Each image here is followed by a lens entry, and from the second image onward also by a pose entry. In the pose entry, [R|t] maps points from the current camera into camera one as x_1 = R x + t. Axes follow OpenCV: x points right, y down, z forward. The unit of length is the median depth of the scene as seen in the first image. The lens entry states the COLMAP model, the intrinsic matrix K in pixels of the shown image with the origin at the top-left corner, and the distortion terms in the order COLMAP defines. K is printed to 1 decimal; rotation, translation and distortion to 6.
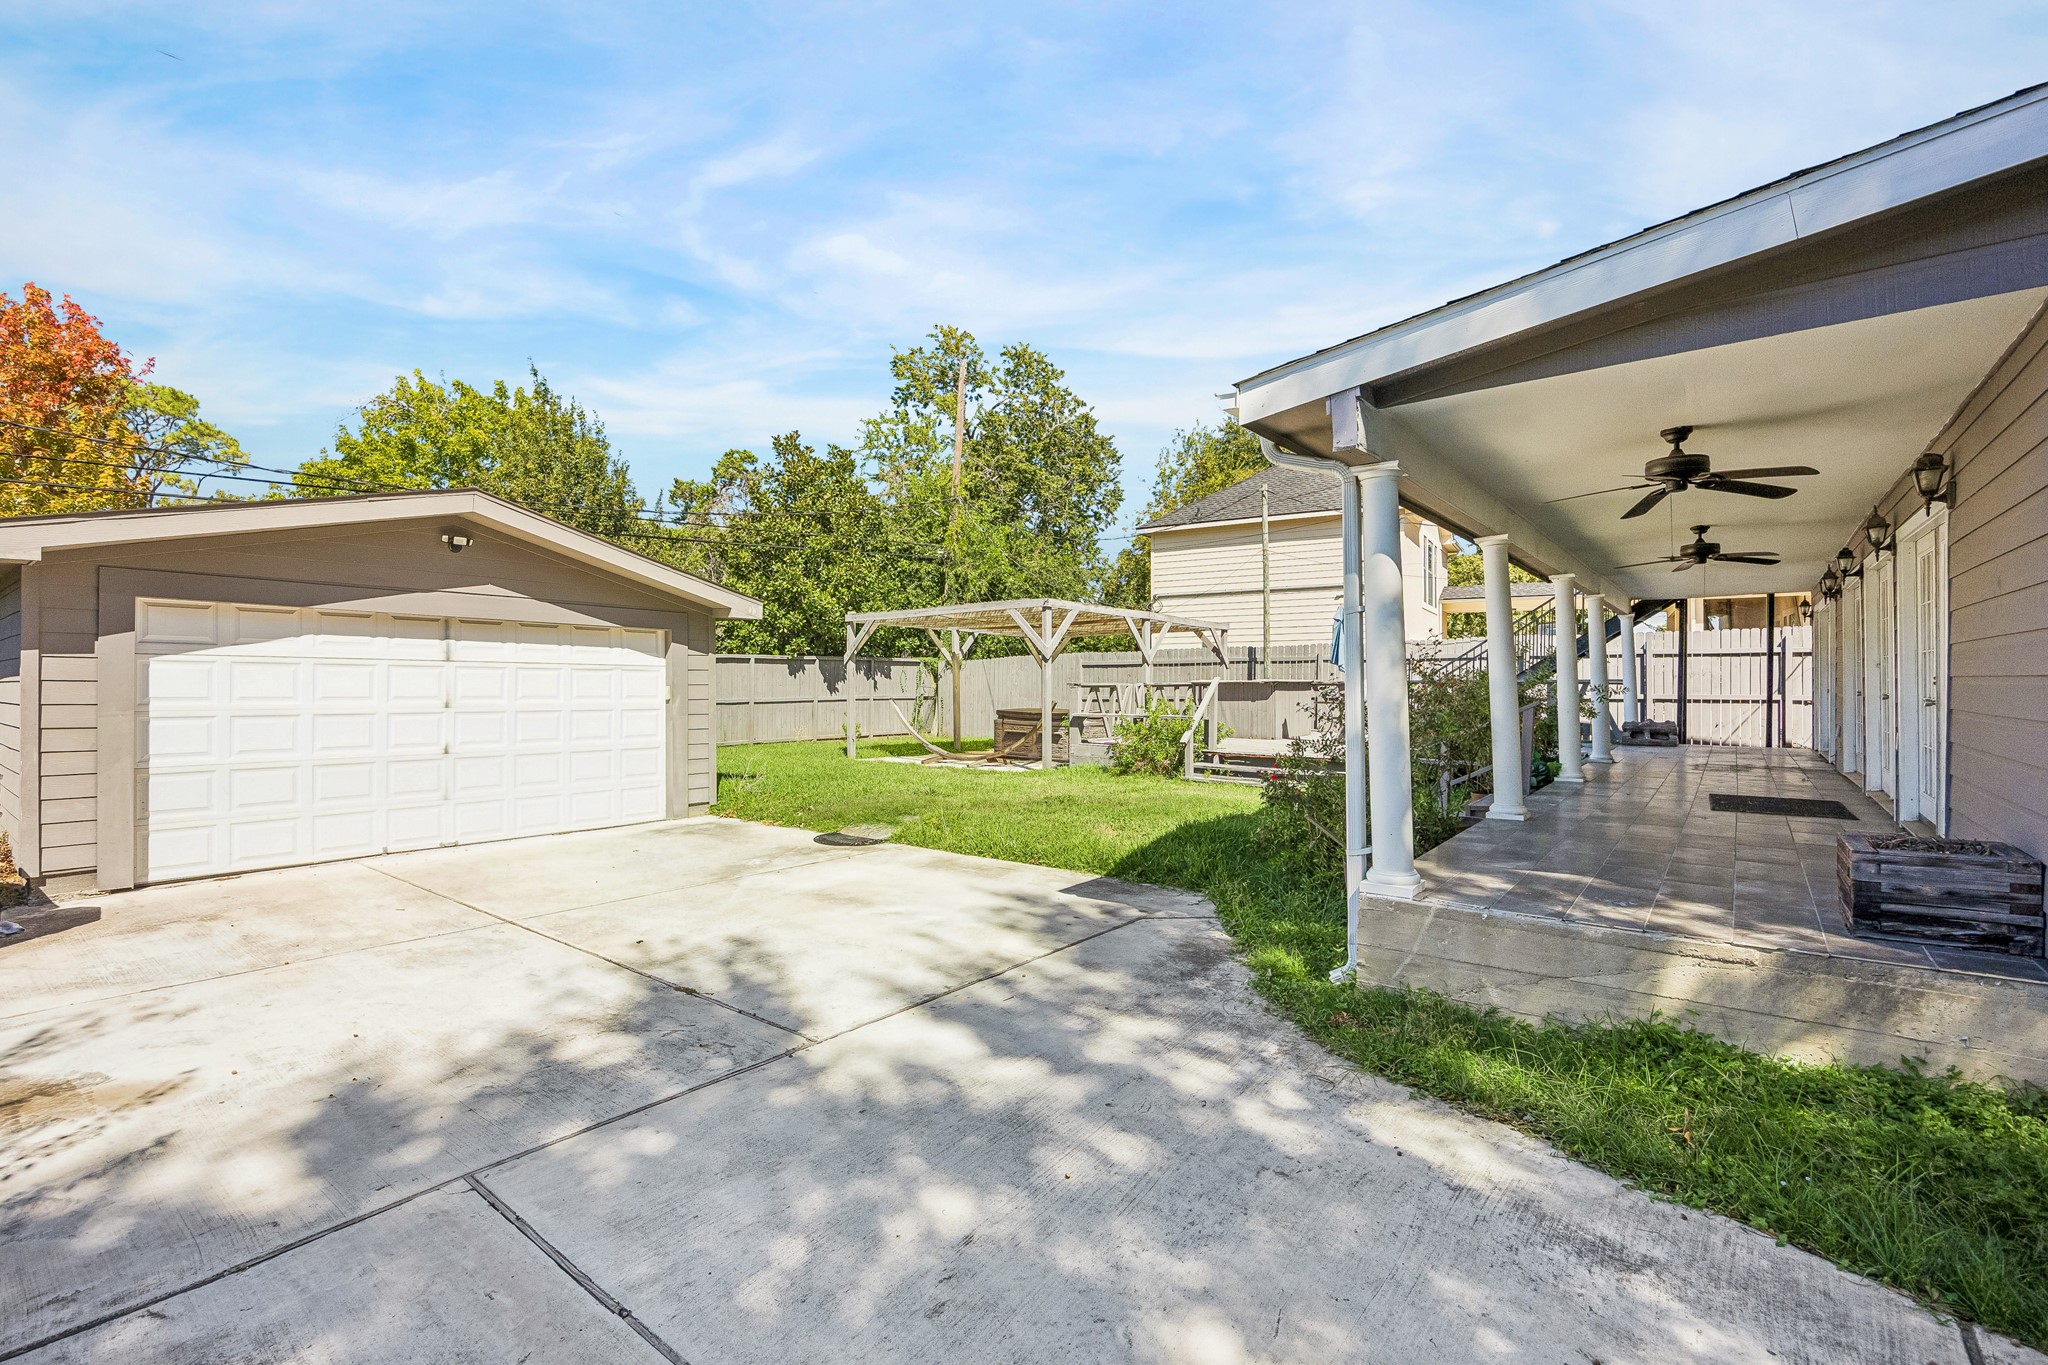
lens RADIAL K [[928.3, 0, 1012.0], [0, 928.3, 684.4], [0, 0, 1]] dist [-0.005361, -0.000579]
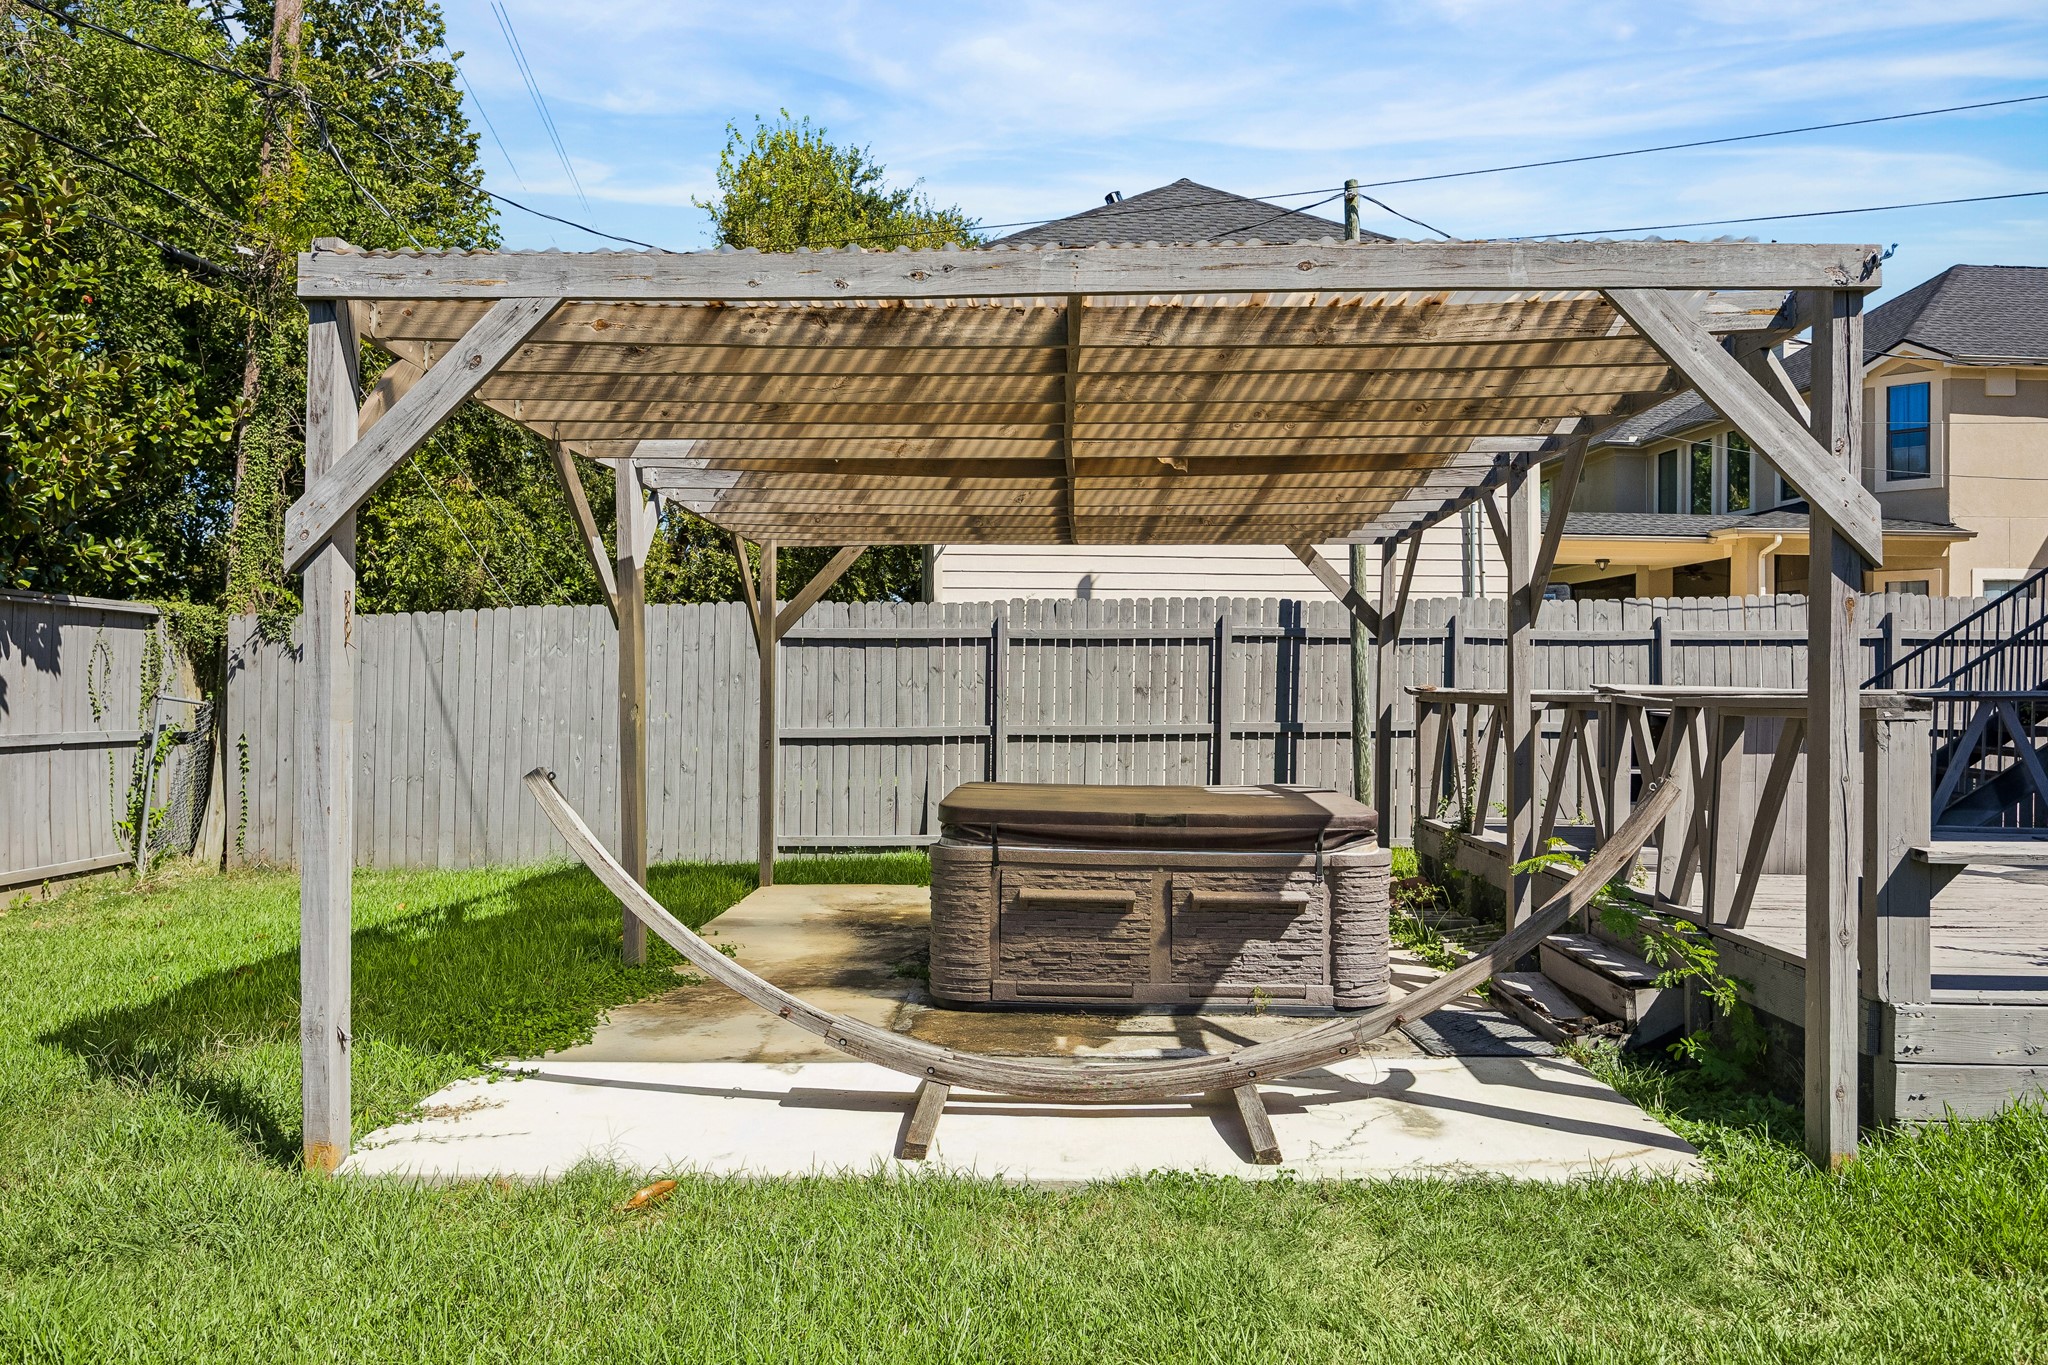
lens RADIAL K [[1400.0, 0, 1025.0], [0, 1400.0, 687.8], [0, 0, 1]] dist [-0.017569, 0.000550]
pose [[0.791094, 0.006028, 0.611665, -0.238034], [-0.003953, 0.999981, -0.004743, -0.000509], [-0.611682, 0.001334, 0.791102, 0.770371]]
